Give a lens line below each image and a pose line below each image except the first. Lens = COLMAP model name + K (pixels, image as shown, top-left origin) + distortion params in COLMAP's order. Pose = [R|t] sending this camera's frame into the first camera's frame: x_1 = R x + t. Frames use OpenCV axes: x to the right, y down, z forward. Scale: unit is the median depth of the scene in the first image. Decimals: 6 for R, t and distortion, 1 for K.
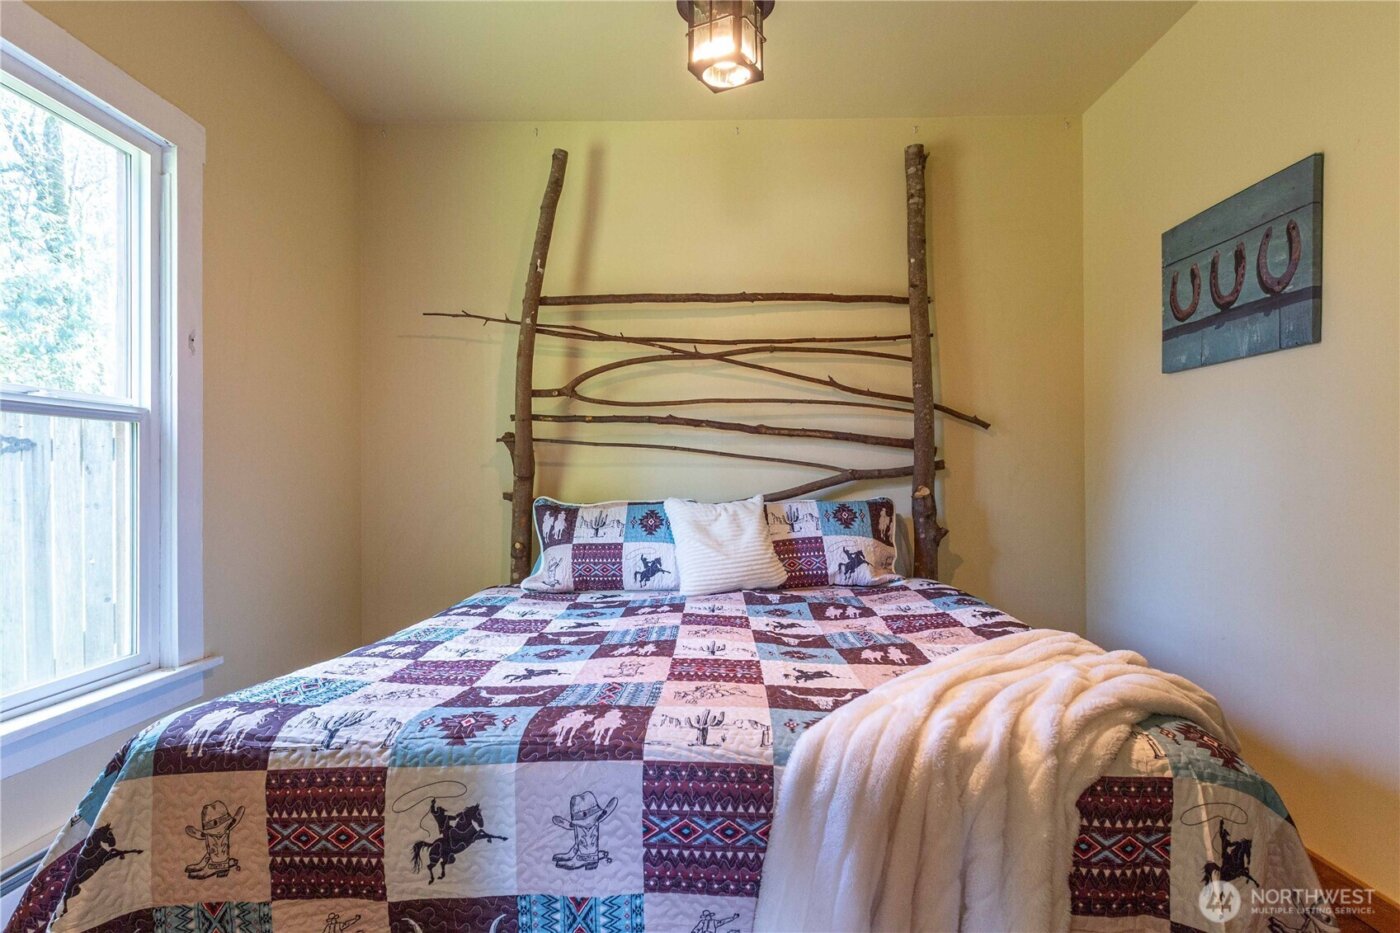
lens RADIAL K [[737.5, 0, 700.0], [0, 737.5, 466.5], [0, 0, 1]] dist [0.001819, 0.000509]
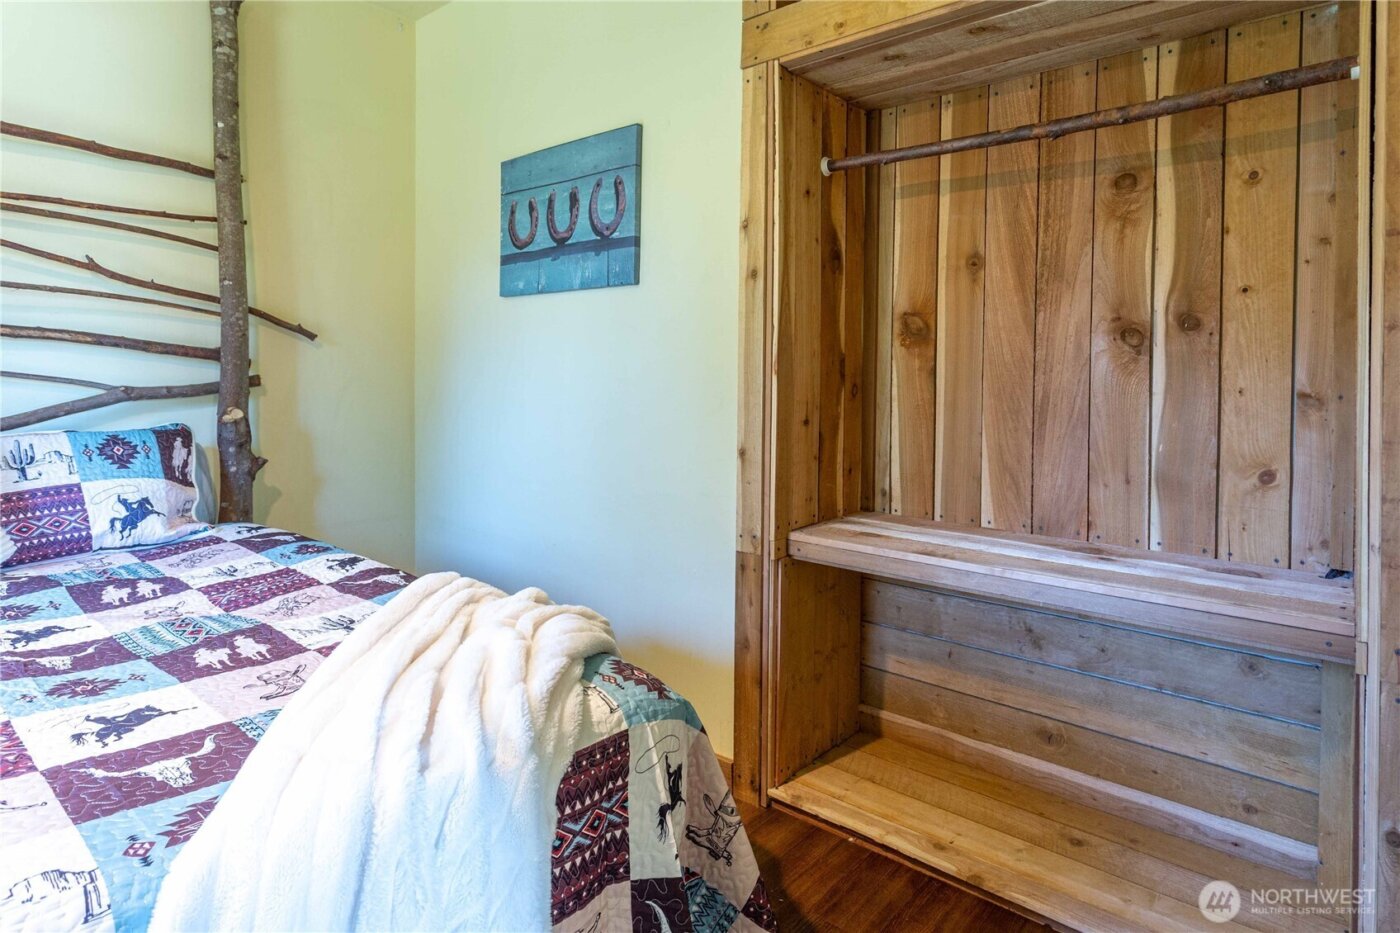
lens RADIAL K [[764.3, 0, 699.6], [0, 764.3, 383.4], [0, 0, 1]] dist [-0.000295, 0.000045]
pose [[0.638317, 0.003505, 0.769766, -0.028949], [-0.010198, 0.999940, 0.003904, -0.014086], [-0.769706, -0.010342, 0.638315, 0.123666]]
